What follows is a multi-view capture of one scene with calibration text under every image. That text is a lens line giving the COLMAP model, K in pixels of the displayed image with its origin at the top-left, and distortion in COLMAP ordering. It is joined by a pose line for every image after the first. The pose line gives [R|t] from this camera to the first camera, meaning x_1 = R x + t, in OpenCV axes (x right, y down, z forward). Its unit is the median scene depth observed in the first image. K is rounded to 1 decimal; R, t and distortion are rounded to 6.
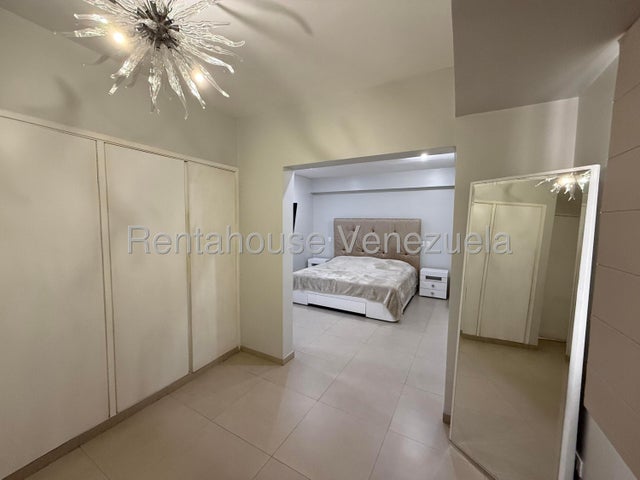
lens RADIAL K [[254.2, 0, 318.5], [0, 254.2, 242.0], [0, 0, 1]] dist [-0.001041, 0.000007]
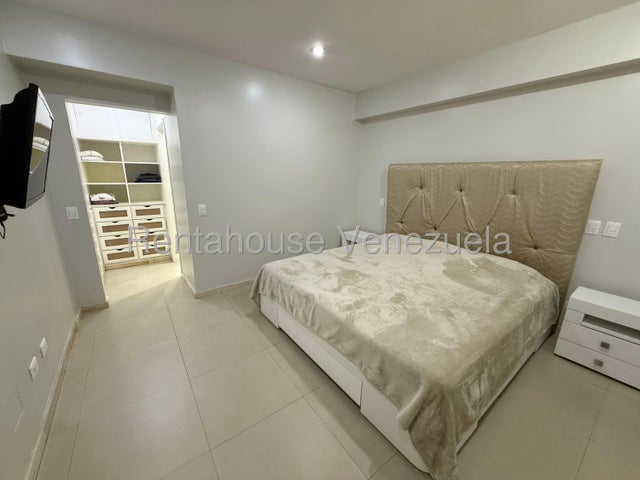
lens RADIAL K [[254.2, 0, 320.7], [0, 254.2, 240.3], [0, 0, 1]] dist [-0.001041, 0.000007]
pose [[0.911931, 0.104419, -0.396835, 0.198573], [-0.035729, 0.983614, 0.176713, -0.026848], [0.408785, -0.146971, 0.900719, 0.507213]]
